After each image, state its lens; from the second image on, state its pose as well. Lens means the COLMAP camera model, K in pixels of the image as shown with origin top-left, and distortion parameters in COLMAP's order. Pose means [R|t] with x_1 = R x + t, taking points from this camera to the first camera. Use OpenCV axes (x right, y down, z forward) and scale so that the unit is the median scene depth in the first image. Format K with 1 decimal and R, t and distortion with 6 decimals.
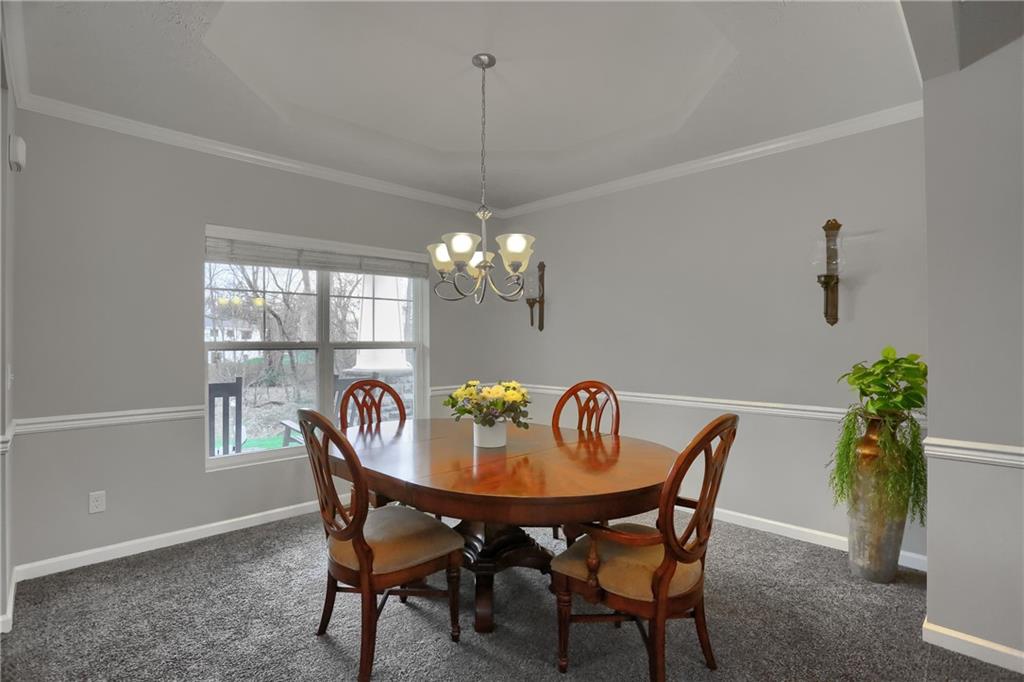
lens RADIAL K [[522.9, 0, 512.0], [0, 522.9, 341.0], [0, 0, 1]] dist [-0.025712, 0.000522]
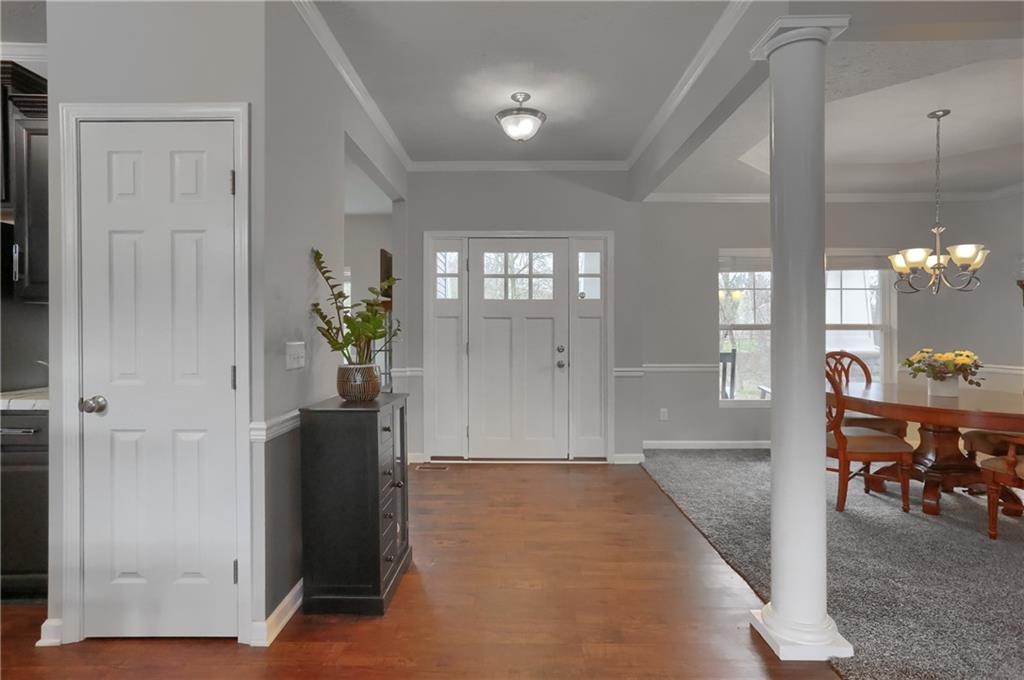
lens RADIAL K [[544.9, 0, 493.6], [0, 544.9, 333.7], [0, 0, 1]] dist [-0.004908, 0.000882]
pose [[0.685520, 0.007572, -0.728014, 0.187605], [-0.000932, 0.999954, 0.009523, 0.021843], [0.728053, -0.005850, 0.685496, -0.844411]]
